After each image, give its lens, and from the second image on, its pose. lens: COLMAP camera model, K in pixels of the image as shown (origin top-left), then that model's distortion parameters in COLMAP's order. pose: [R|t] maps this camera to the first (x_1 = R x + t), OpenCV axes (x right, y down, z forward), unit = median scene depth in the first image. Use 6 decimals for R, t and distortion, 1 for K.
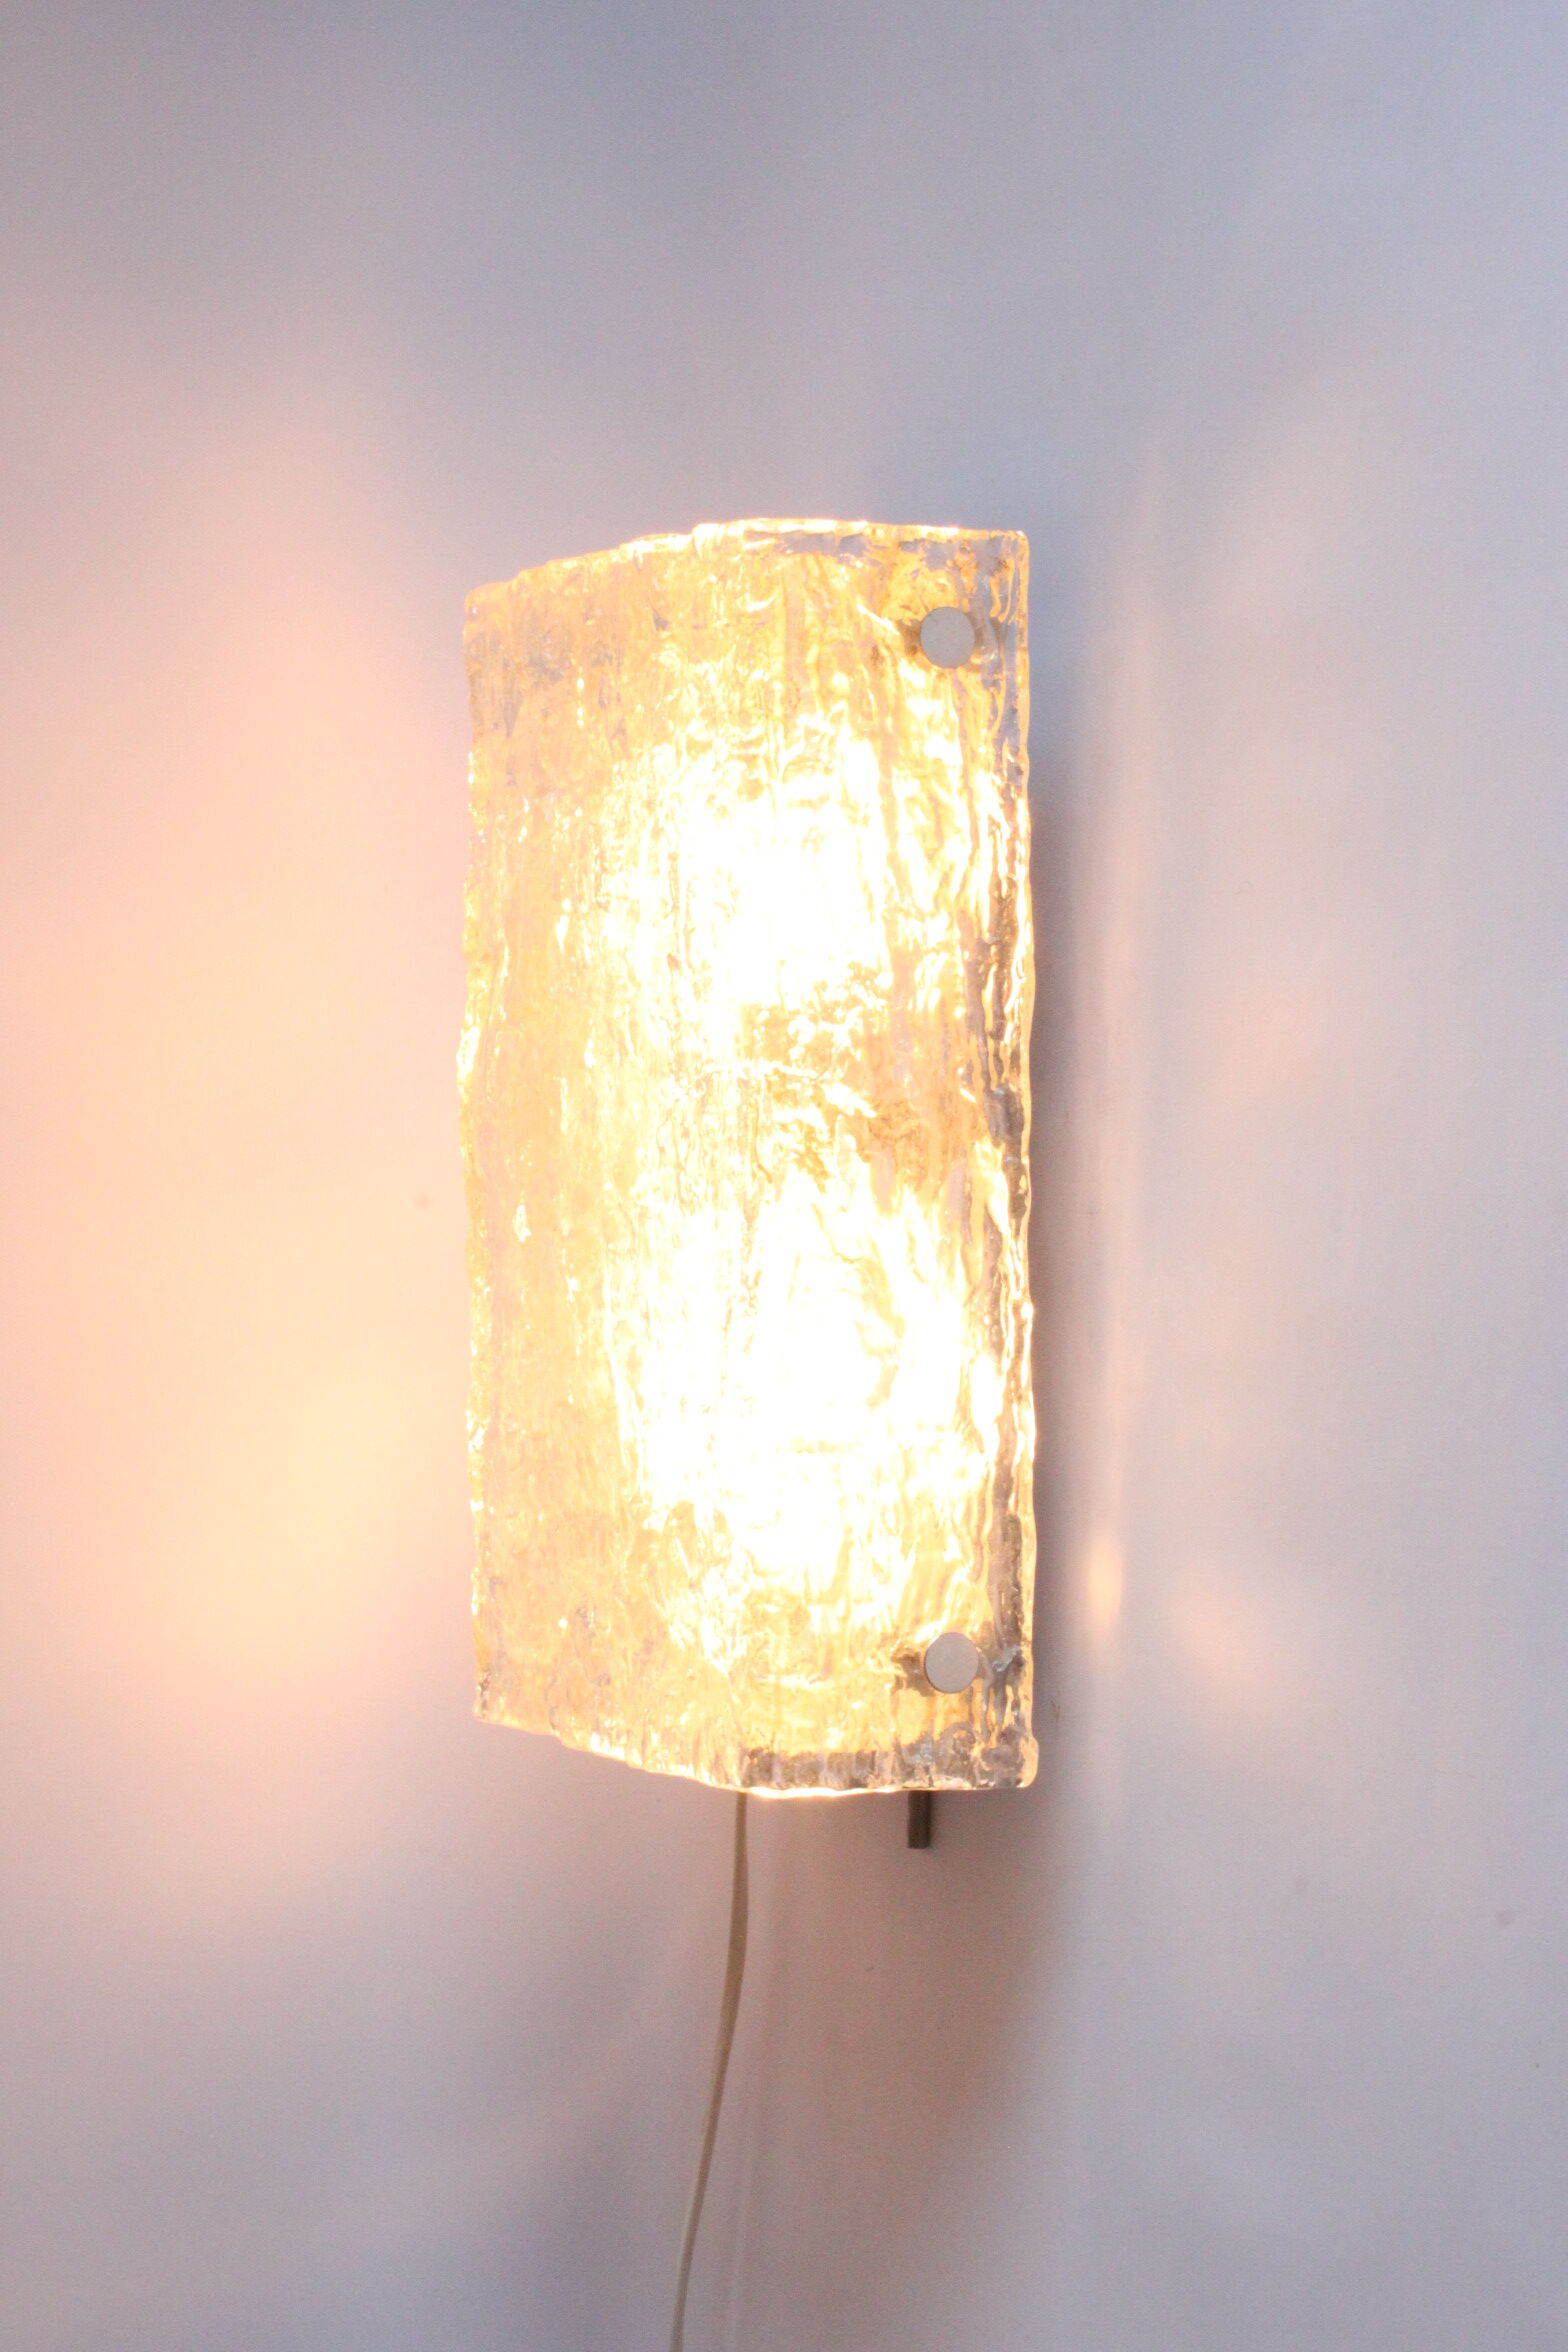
lens RADIAL K [[5240.6, 0, 783.9], [0, 5240.6, 1175.7], [0, 0, 1]] dist [-0.050124, -0.221986]
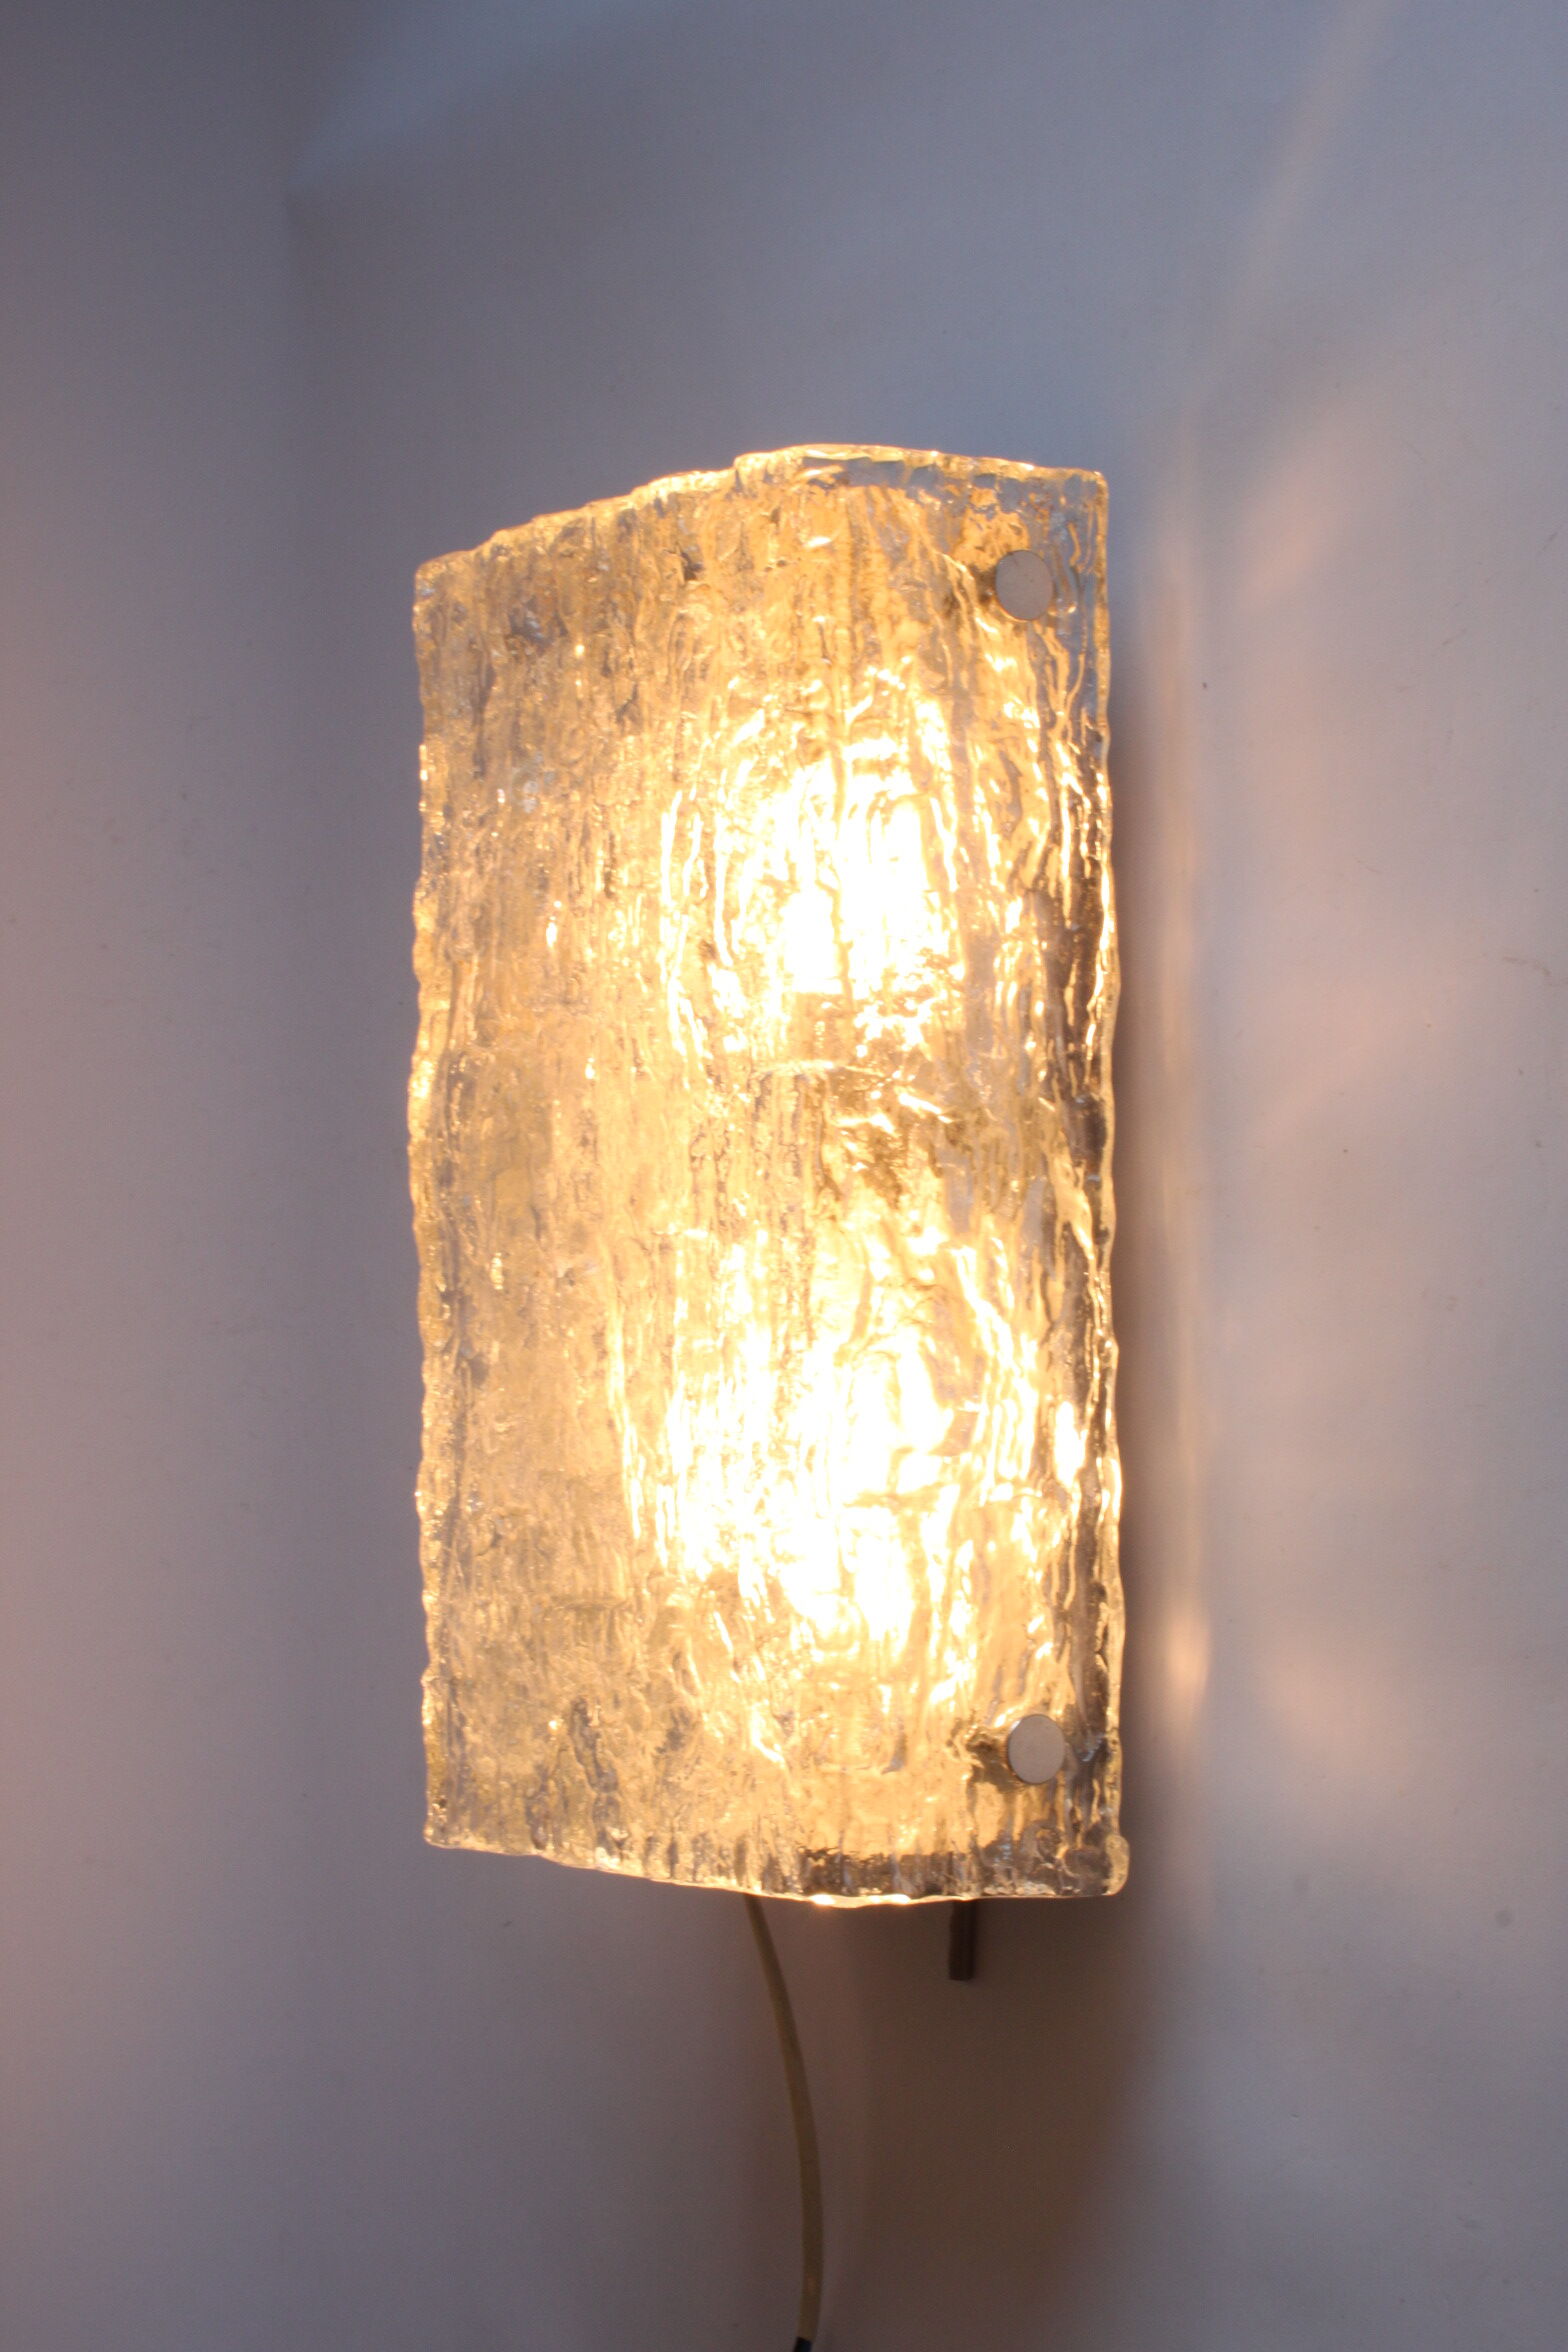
lens RADIAL K [[5240.6, 0, 783.9], [0, 5240.6, 1175.7], [0, 0, 1]] dist [-0.050124, -0.221986]
pose [[0.994430, 0.002994, 0.105359, -0.101488], [0.003234, 0.998259, -0.058896, 0.048396], [-0.105352, 0.058909, 0.992689, 0.131954]]
